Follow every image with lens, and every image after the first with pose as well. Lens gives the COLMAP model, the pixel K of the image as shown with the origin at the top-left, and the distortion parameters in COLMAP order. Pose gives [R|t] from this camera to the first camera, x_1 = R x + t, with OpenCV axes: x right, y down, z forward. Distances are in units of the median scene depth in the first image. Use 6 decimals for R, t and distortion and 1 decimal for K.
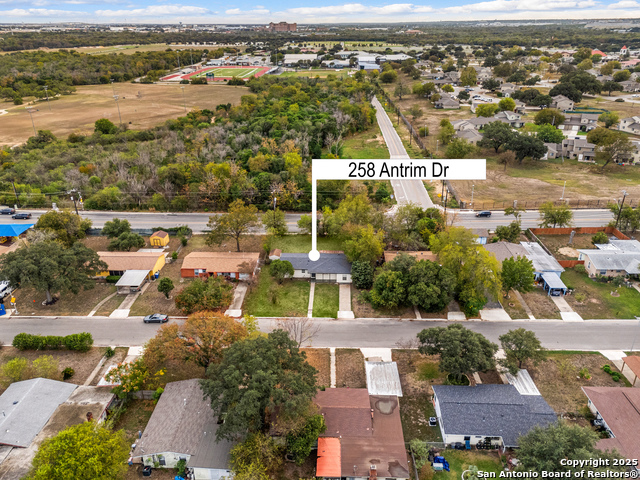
lens RADIAL K [[468.7, 0, 320.0], [0, 468.7, 240.0], [0, 0, 1]] dist [0.067155, -0.054687]
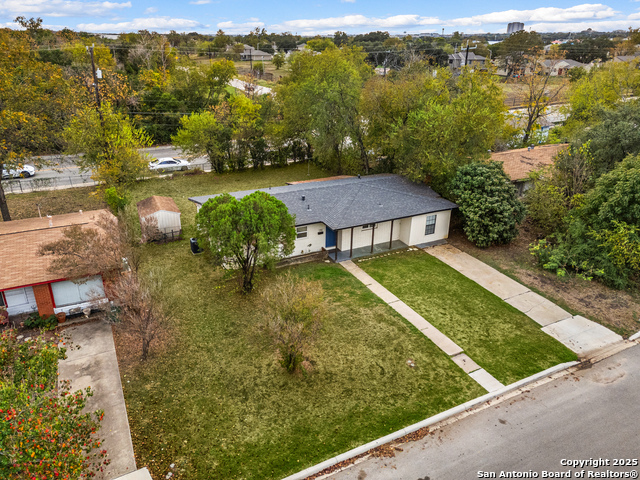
lens RADIAL K [[468.7, 0, 320.0], [0, 468.7, 240.0], [0, 0, 1]] dist [0.067155, -0.054687]
pose [[0.873235, -0.173142, 0.455502, -0.164489], [0.185216, 0.982526, 0.018396, 0.070431], [-0.450728, 0.068302, 0.890045, 0.757809]]
